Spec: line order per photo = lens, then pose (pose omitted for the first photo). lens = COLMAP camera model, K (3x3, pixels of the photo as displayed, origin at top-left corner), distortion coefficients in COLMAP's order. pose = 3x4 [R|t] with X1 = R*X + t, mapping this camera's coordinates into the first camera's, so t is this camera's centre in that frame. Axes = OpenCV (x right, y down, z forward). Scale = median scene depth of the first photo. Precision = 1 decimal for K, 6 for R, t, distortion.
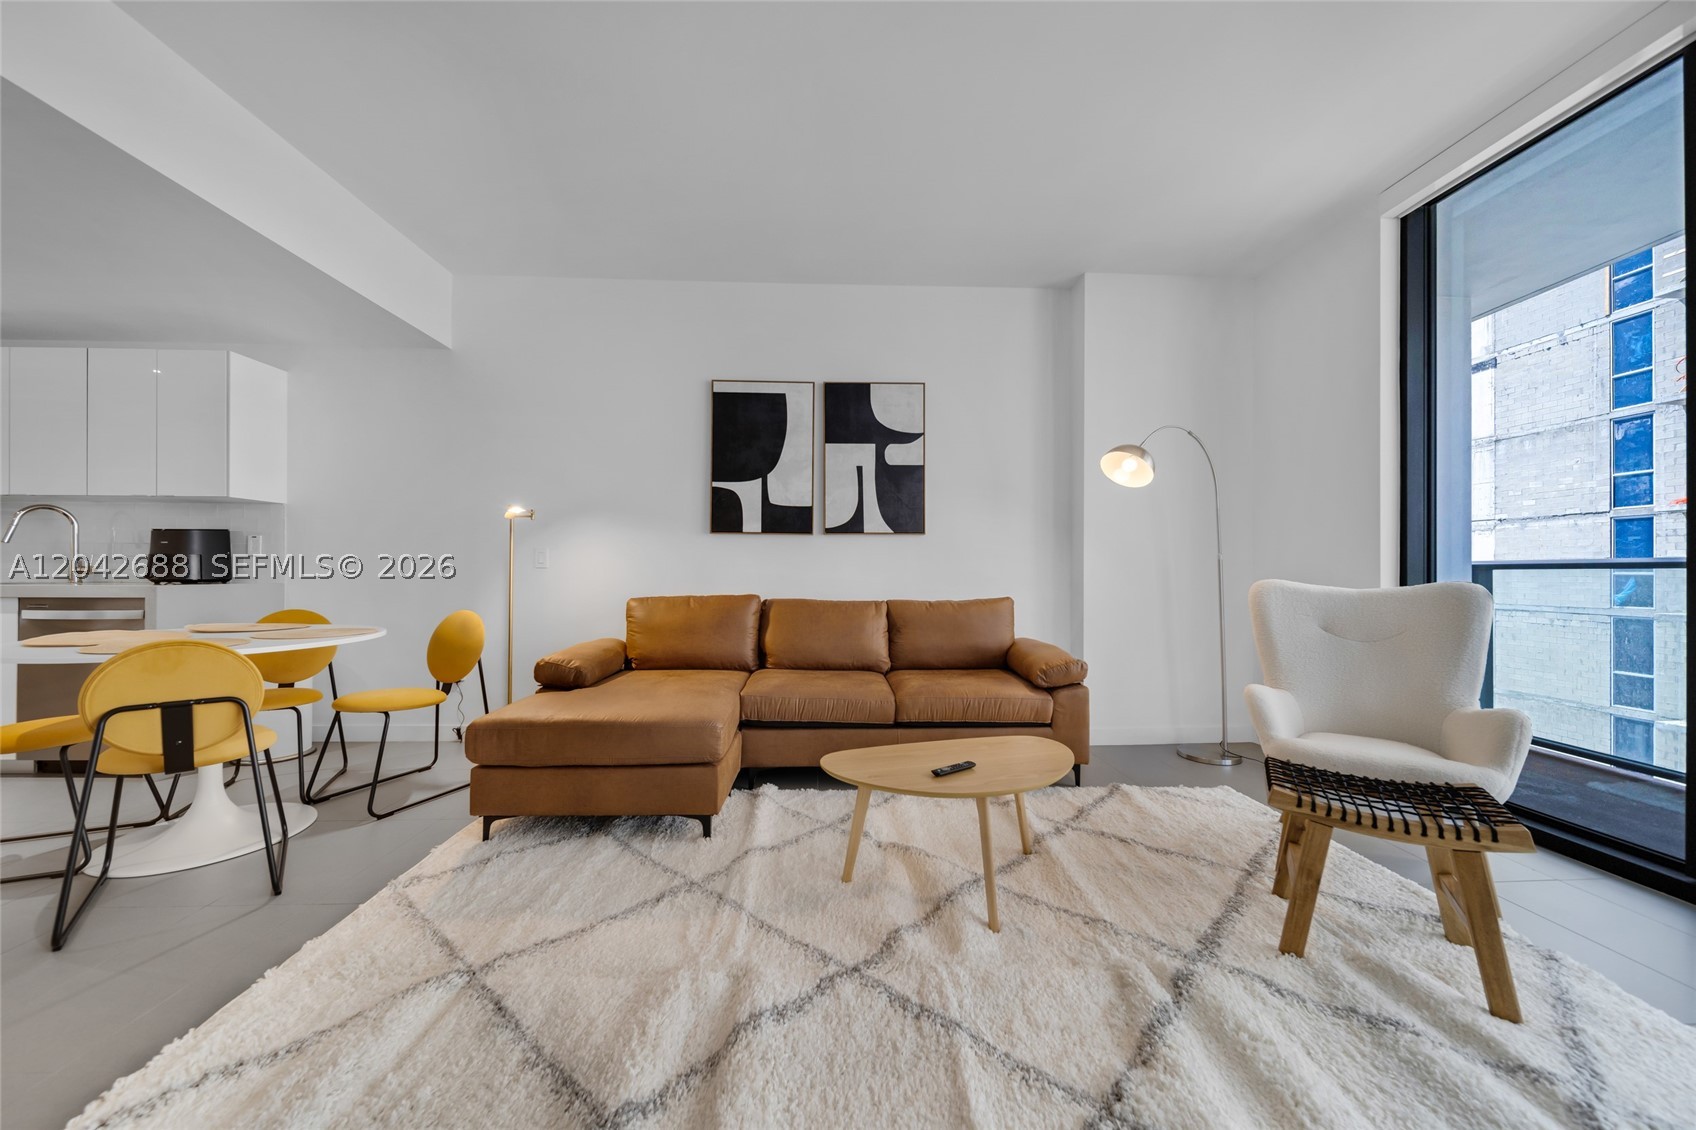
lens RADIAL K [[599.6, 0, 855.0], [0, 599.6, 571.1], [0, 0, 1]] dist [0.006894, -0.003562]
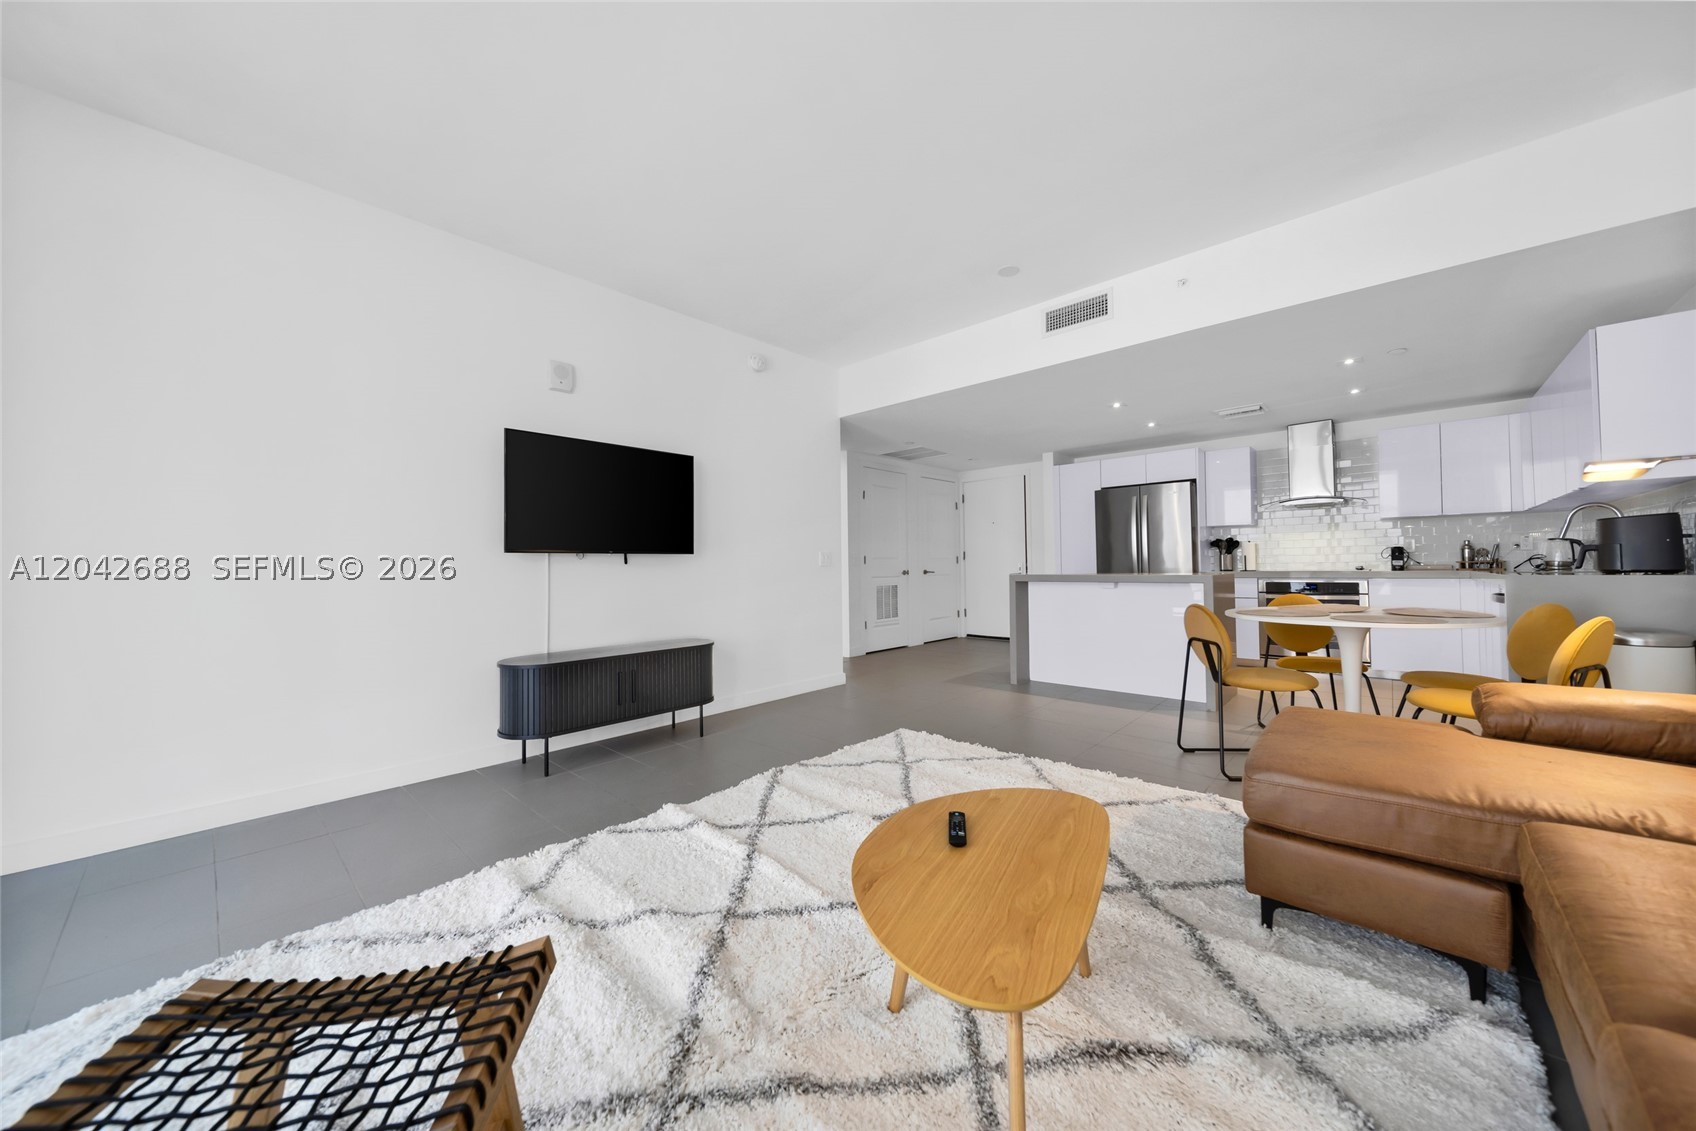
lens RADIAL K [[585.5, 0, 848.0], [0, 585.5, 565.5], [0, 0, 1]] dist [0.006335, -0.004039]
pose [[-0.728891, 0.005116, -0.684611, 0.431090], [0.011751, 0.999918, -0.005039, -0.001836], [0.684529, -0.011718, -0.728892, 0.817050]]
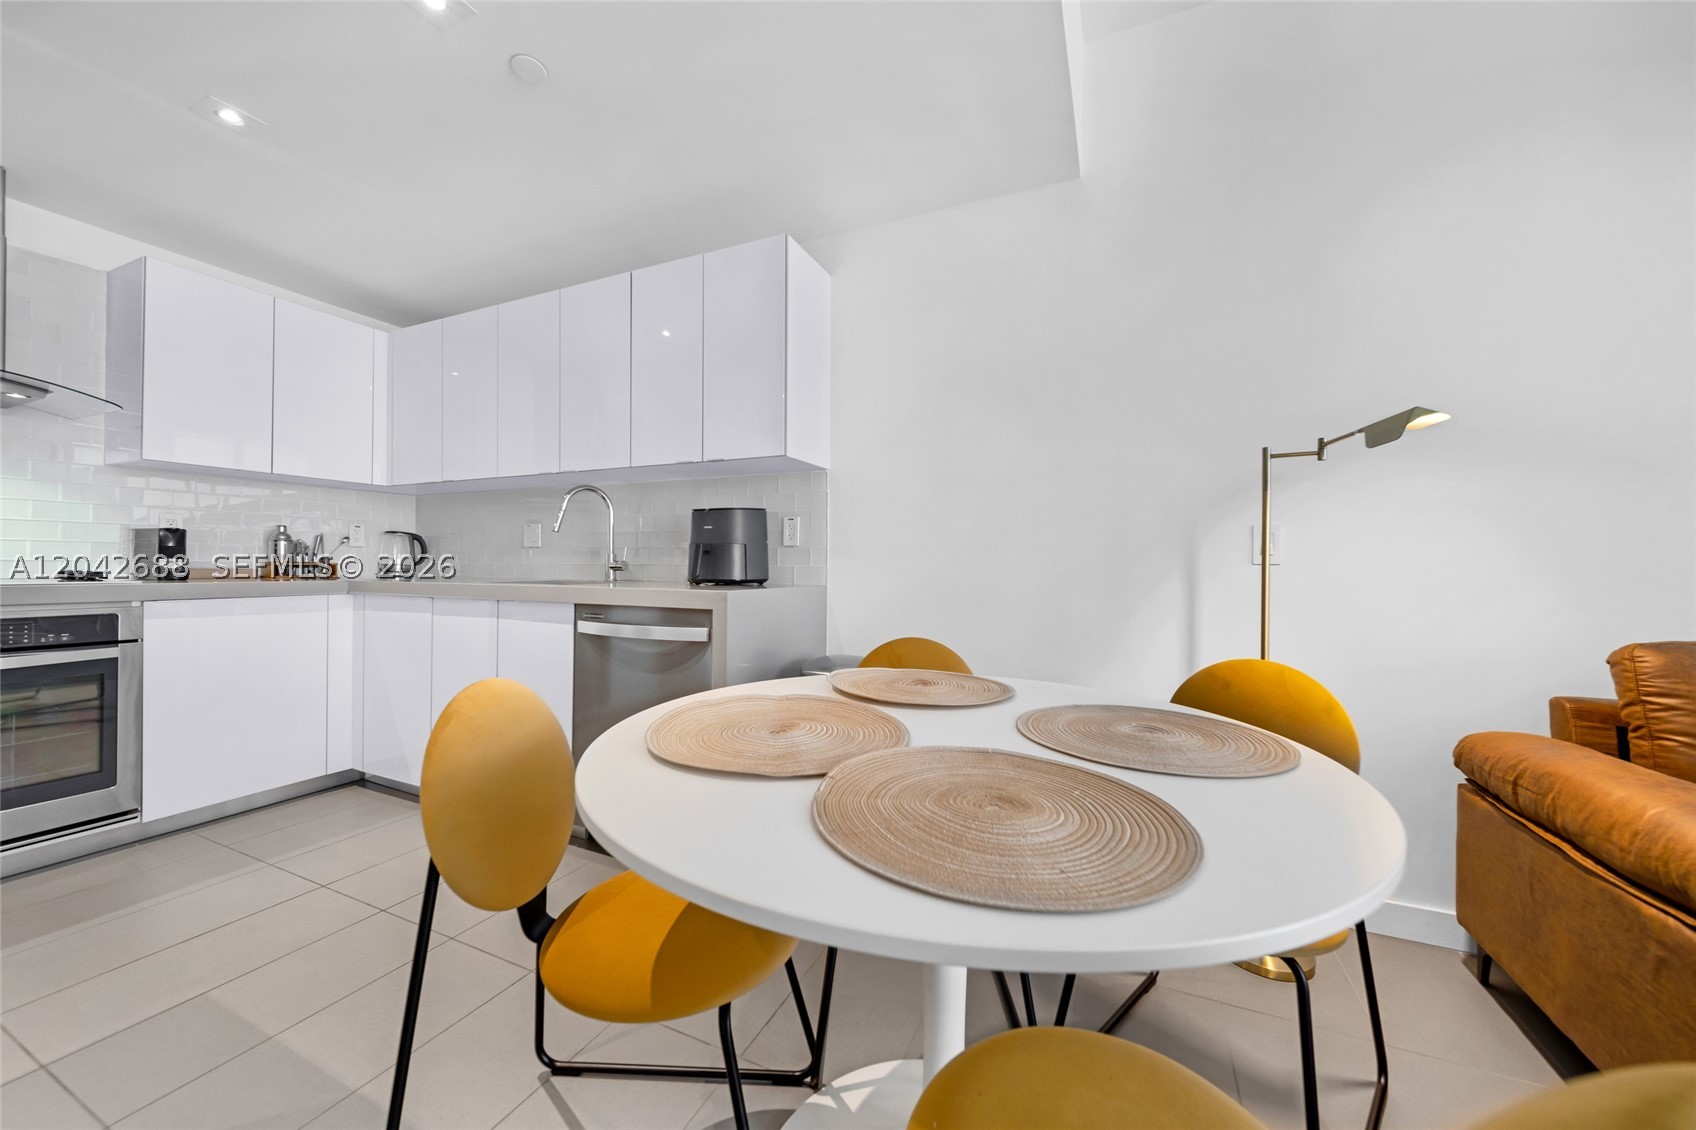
lens RADIAL K [[629.9, 0, 848.0], [0, 629.9, 565.0], [0, 0, 1]] dist [0.005839, -0.000095]
pose [[0.885010, 0.003887, -0.465555, -0.633614], [-0.005477, 0.999983, -0.002063, -0.001913], [0.465539, 0.004375, 0.885016, 0.404181]]
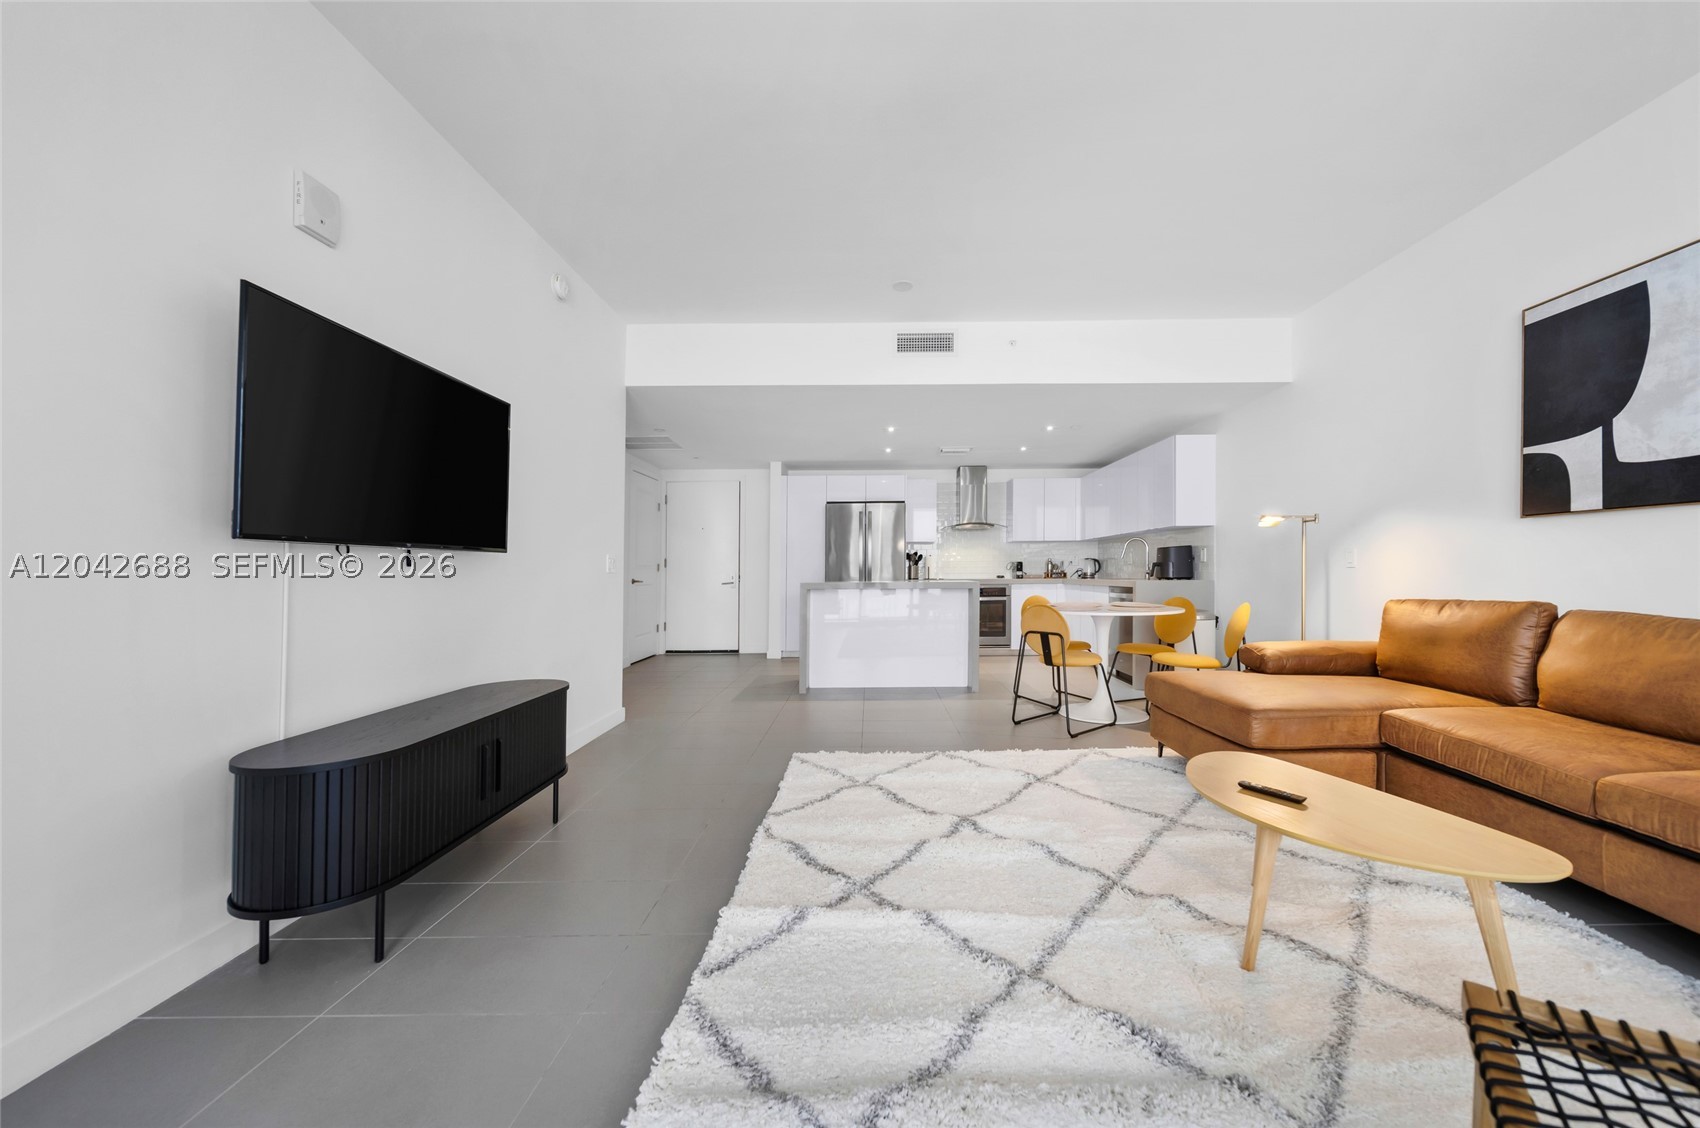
lens RADIAL K [[612.4, 0, 854.7], [0, 612.4, 571.7], [0, 0, 1]] dist [-0.000818, -0.000253]
pose [[-0.077683, -0.003913, -0.996970, 0.630035], [0.008725, 0.999951, -0.004605, -0.000111], [0.996940, -0.009056, -0.077645, 0.257274]]
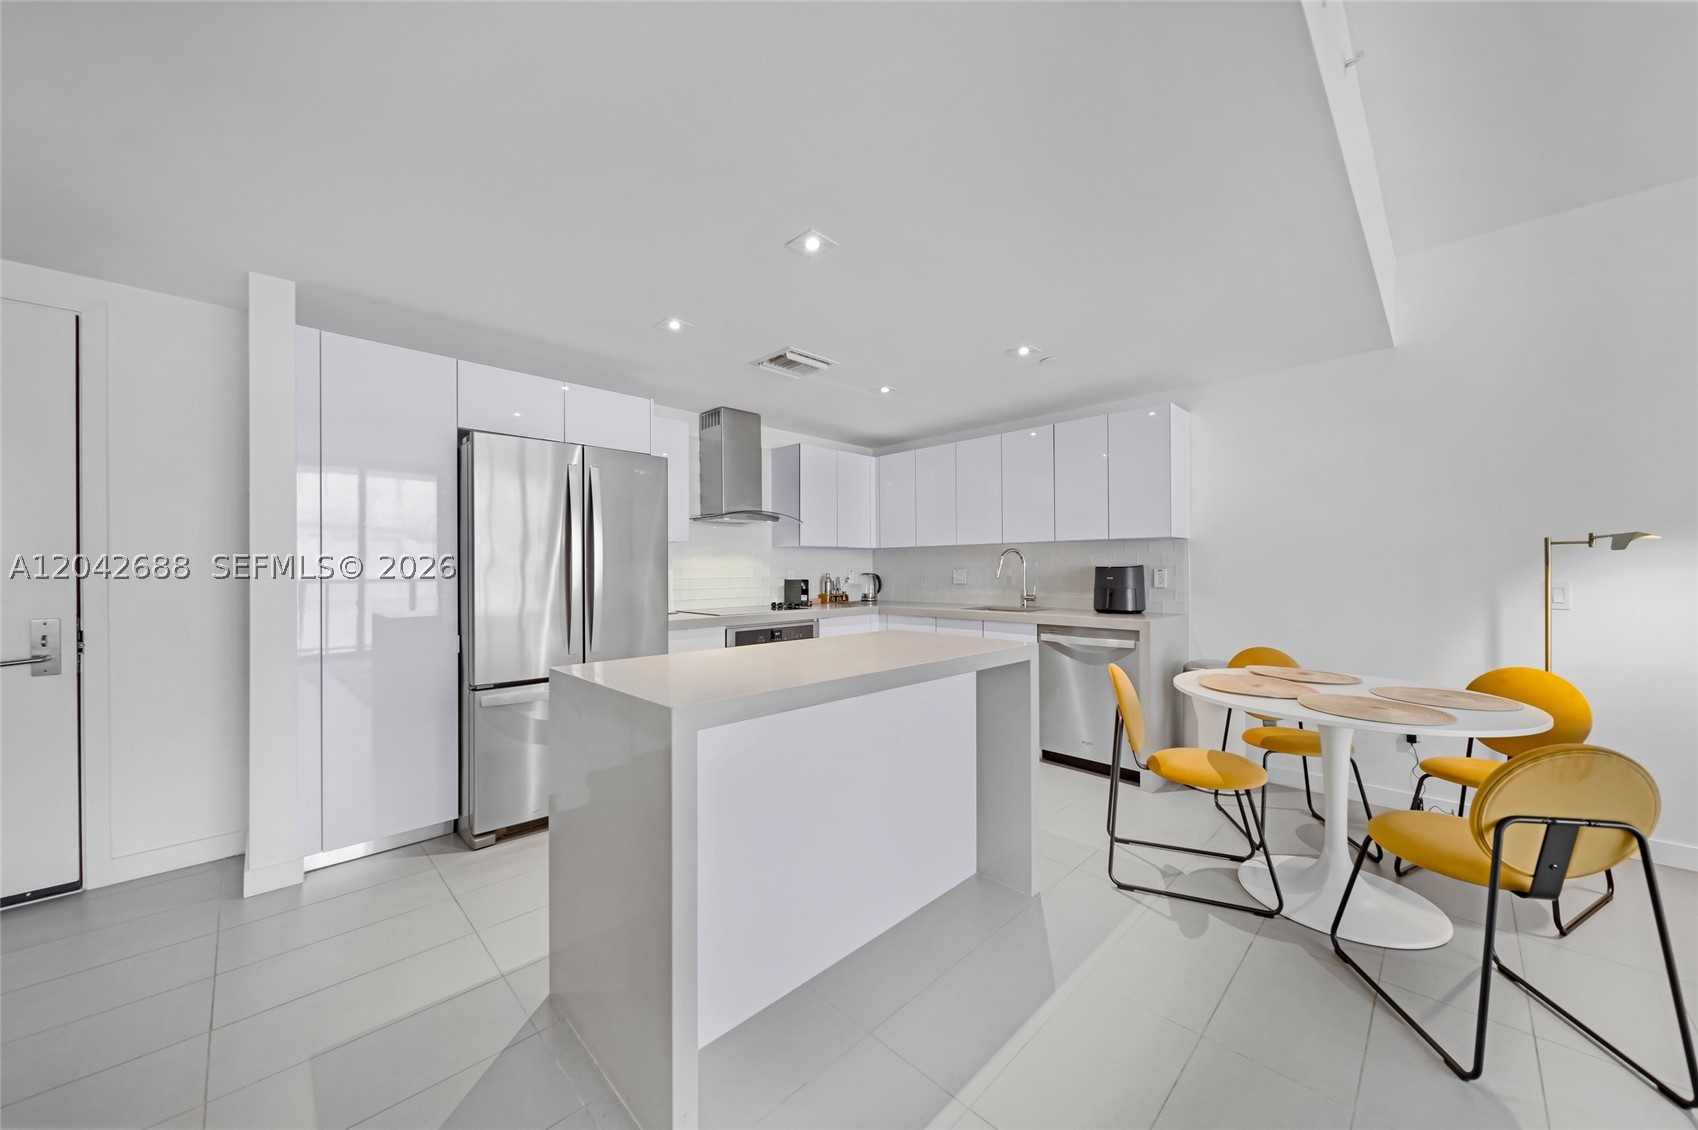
lens RADIAL K [[612.8, 0, 840.8], [0, 612.8, 569.6], [0, 0, 1]] dist [-0.000033, -0.000070]
pose [[0.655691, -0.007374, -0.754993, -0.574516], [0.005099, 0.999973, -0.005339, -0.058754], [0.755012, -0.000349, 0.655711, -0.171234]]
